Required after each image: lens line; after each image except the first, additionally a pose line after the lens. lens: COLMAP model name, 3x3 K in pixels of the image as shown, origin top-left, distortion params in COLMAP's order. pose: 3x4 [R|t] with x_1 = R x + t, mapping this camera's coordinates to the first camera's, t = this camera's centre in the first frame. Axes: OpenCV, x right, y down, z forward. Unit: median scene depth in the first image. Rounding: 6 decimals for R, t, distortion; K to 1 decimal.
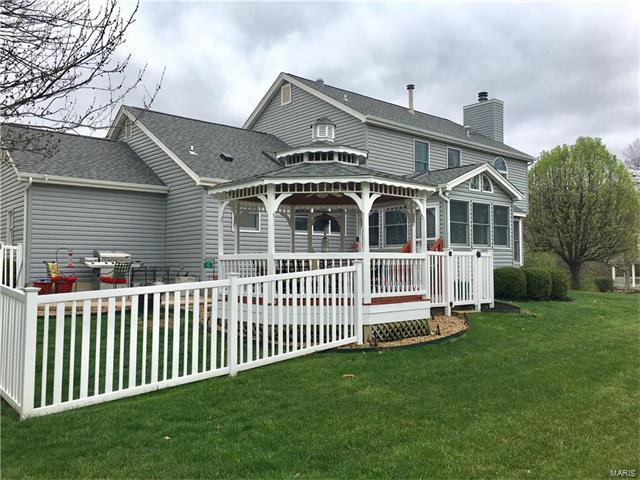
lens RADIAL K [[541.1, 0, 320.0], [0, 541.1, 240.0], [0, 0, 1]] dist [0.025969, -0.003465]
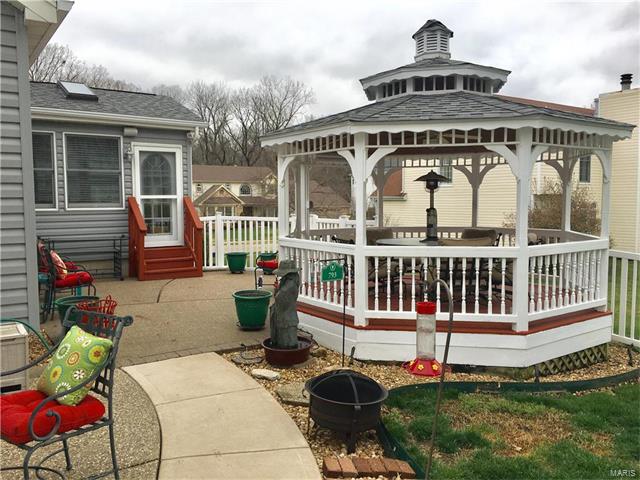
lens RADIAL K [[541.1, 0, 320.0], [0, 541.1, 240.0], [0, 0, 1]] dist [0.025969, -0.003465]
pose [[0.993438, 0.006332, -0.114199, -0.064478], [0.008371, 0.991762, 0.127818, -0.060462], [0.114067, -0.127936, 0.985201, 0.367896]]
